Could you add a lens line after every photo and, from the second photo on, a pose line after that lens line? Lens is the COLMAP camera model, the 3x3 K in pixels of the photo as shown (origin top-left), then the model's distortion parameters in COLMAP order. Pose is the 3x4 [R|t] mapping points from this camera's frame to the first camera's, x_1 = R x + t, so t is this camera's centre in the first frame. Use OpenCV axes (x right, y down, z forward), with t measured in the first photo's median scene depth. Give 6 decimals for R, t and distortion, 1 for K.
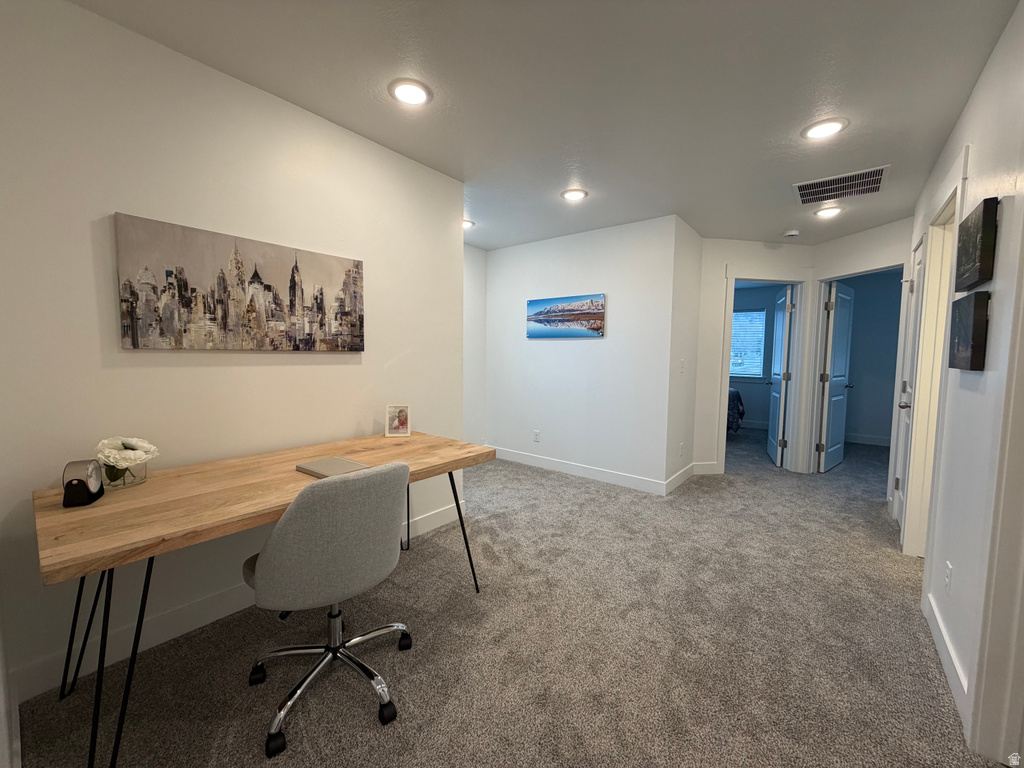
lens RADIAL K [[409.9, 0, 509.6], [0, 409.9, 382.7], [0, 0, 1]] dist [-0.000751, 0.001169]
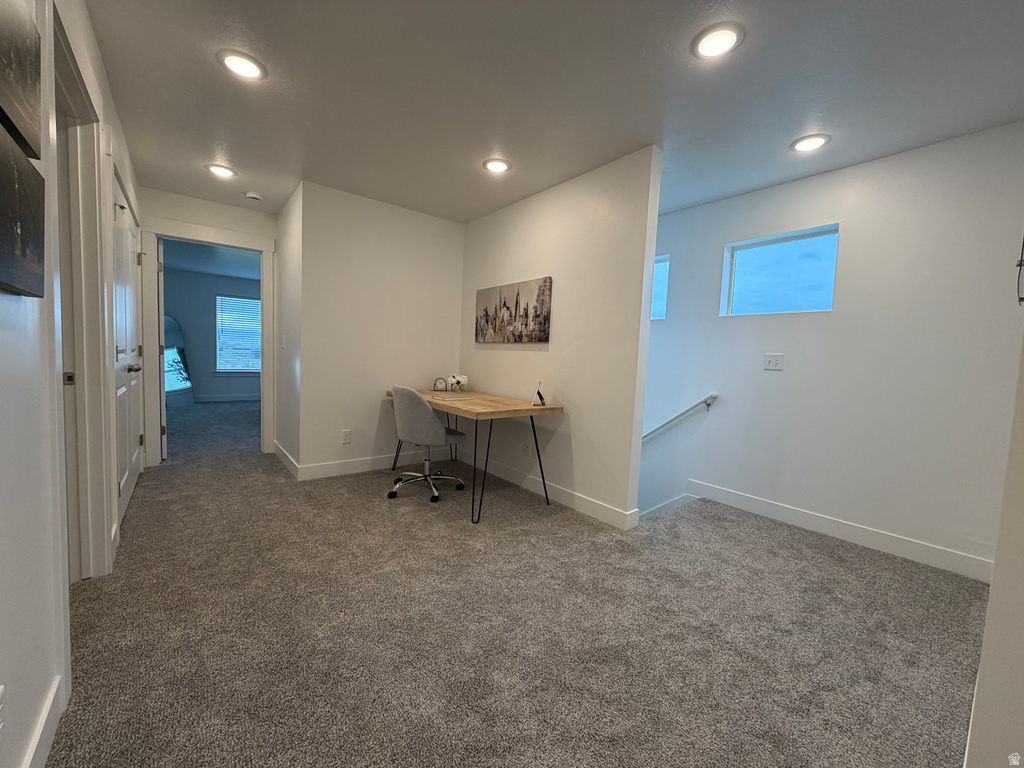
lens RADIAL K [[409.9, 0, 509.4], [0, 409.9, 380.7], [0, 0, 1]] dist [-0.000751, 0.001169]
pose [[-0.224344, 0.043379, -0.973544, 1.168525], [-0.104427, 0.992186, 0.068273, -0.032464], [0.968899, 0.116981, -0.218061, 1.380268]]
